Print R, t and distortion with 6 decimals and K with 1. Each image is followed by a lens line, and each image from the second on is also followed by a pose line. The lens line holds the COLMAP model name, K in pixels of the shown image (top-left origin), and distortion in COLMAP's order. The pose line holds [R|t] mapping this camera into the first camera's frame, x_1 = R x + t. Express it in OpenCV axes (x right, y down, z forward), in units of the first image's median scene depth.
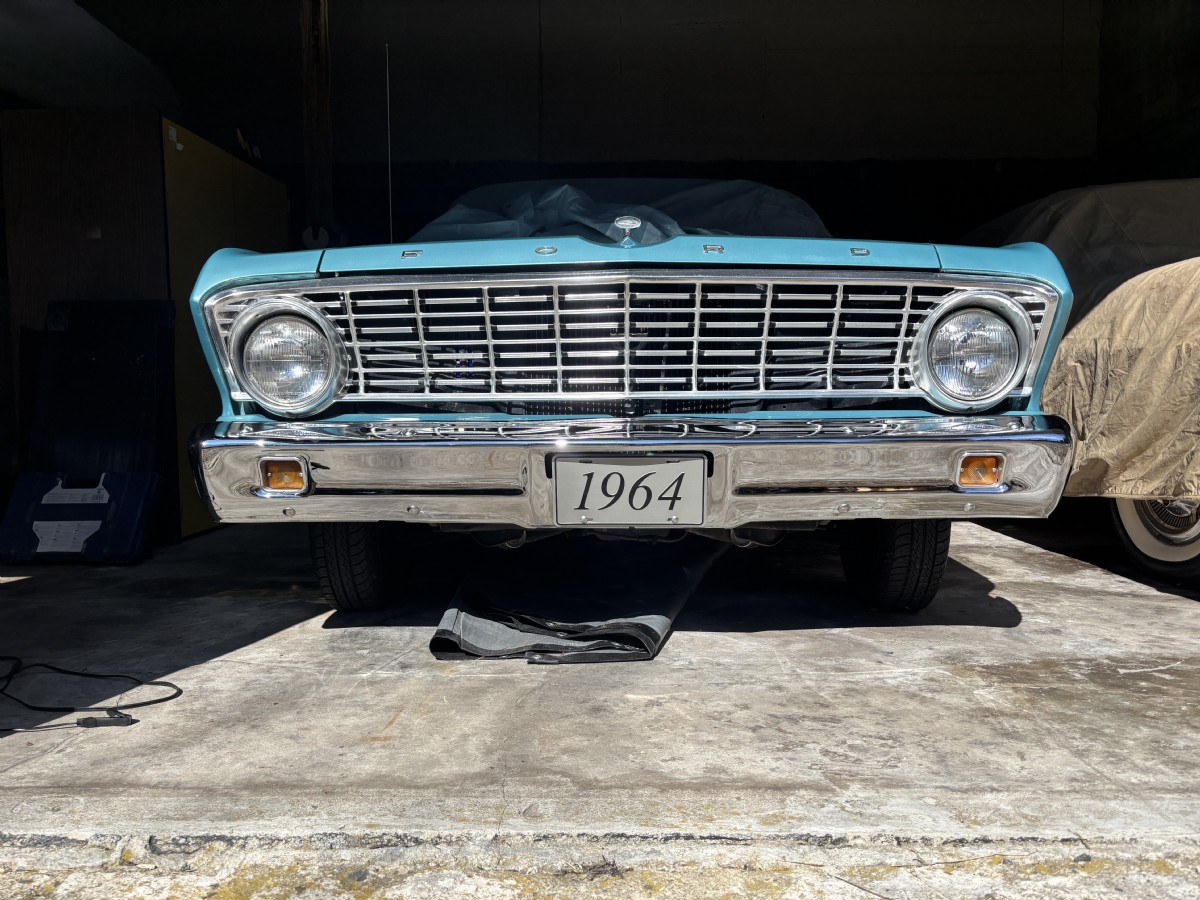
lens RADIAL K [[912.0, 0, 602.5], [0, 912.0, 452.1], [0, 0, 1]] dist [0.027675, -0.018528]
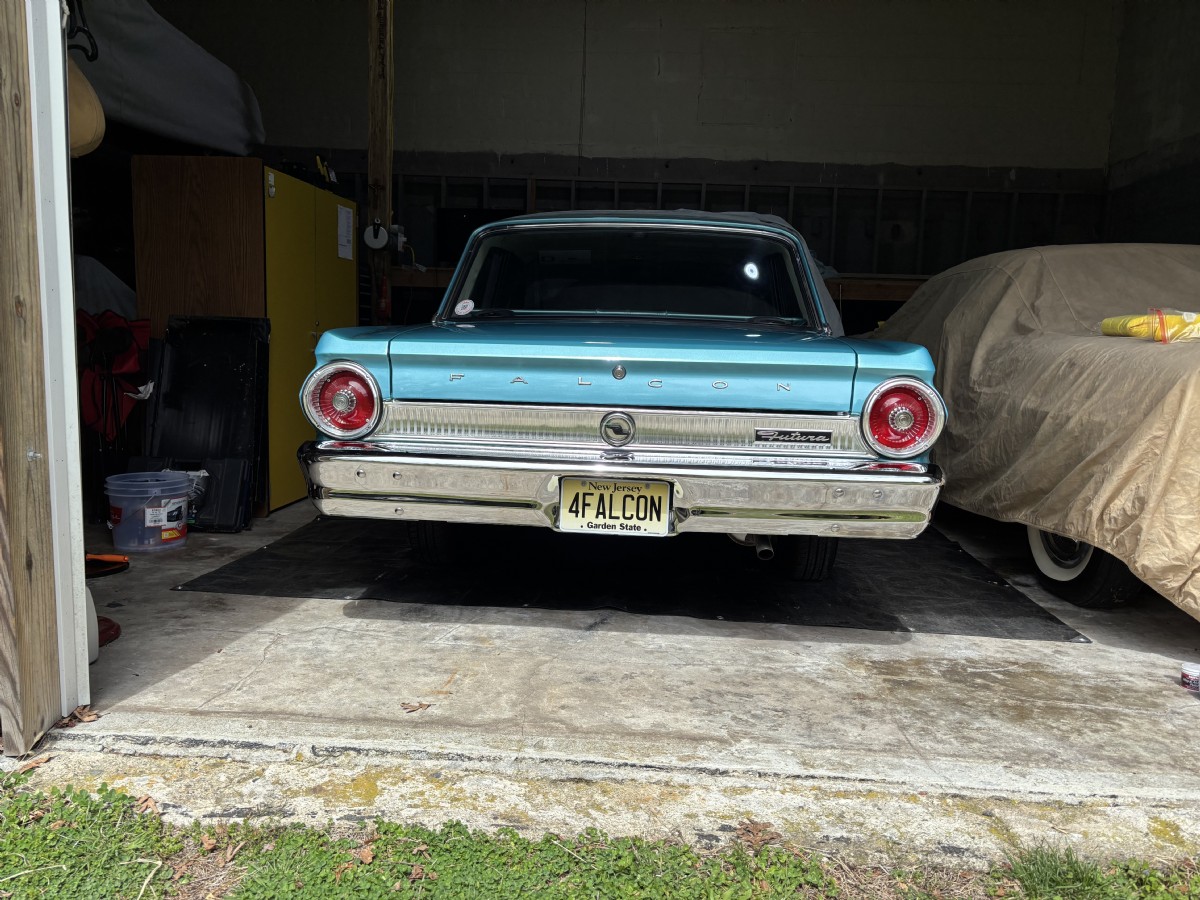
lens RADIAL K [[912.0, 0, 600.5], [0, 912.0, 448.0], [0, 0, 1]] dist [0.027675, -0.018528]
pose [[0.998335, 0.045454, -0.035514, 0.059275], [-0.043471, 0.997553, 0.054758, -0.205675], [0.037916, -0.053123, 0.997868, -0.534274]]
